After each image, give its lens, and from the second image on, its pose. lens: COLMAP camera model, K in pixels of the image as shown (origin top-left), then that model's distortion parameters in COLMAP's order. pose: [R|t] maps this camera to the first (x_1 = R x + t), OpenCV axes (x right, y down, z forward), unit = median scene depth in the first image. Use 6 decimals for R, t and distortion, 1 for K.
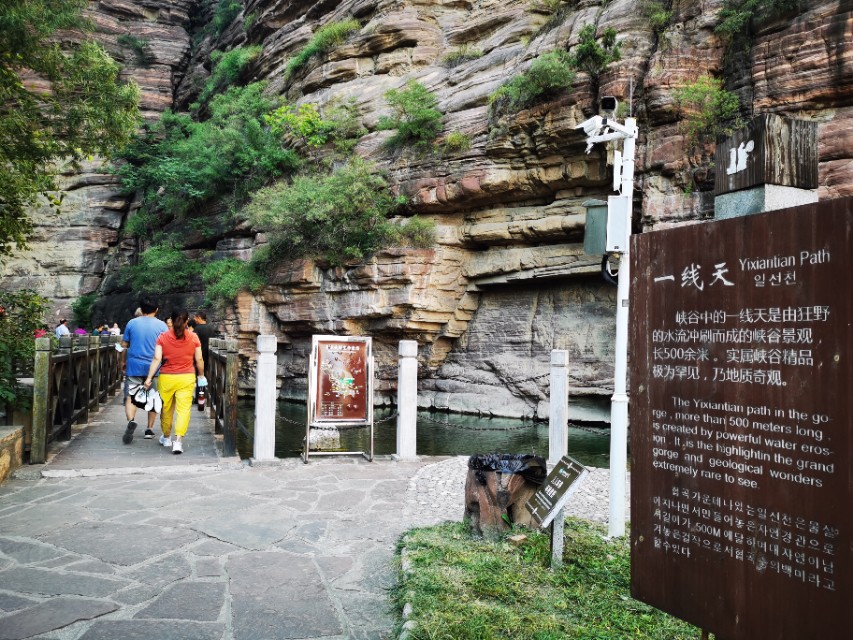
lens RADIAL K [[659.7, 0, 426.7], [0, 659.7, 320.8], [0, 0, 1]] dist [0.053496, -0.046750]
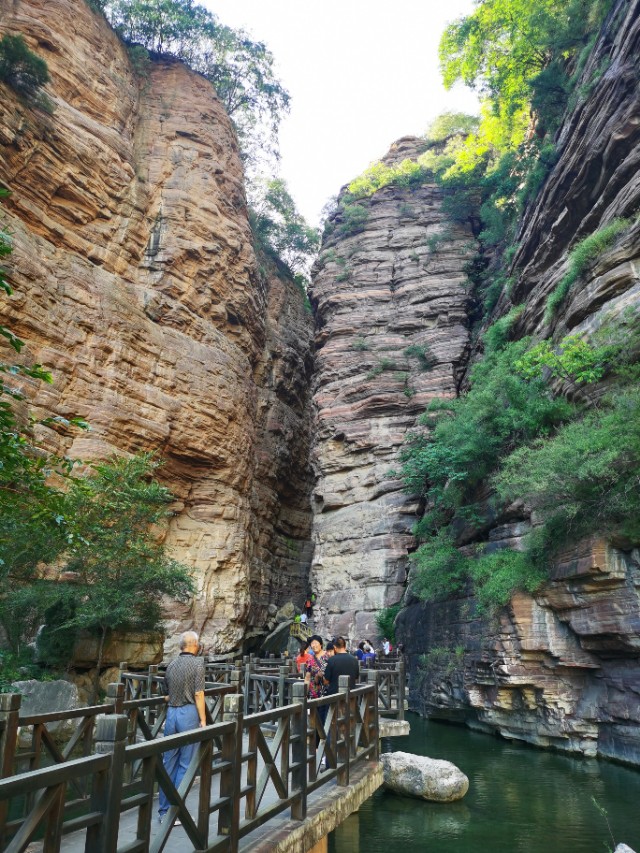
lens RADIAL K [[659.7, 0, 321.9], [0, 659.7, 426.4], [0, 0, 1]] dist [0.053496, -0.046750]
pose [[0.795024, -0.202123, -0.571912, 0.007808], [0.027017, 0.953713, -0.299501, -0.004884], [0.605977, 0.222659, 0.763685, 0.235471]]
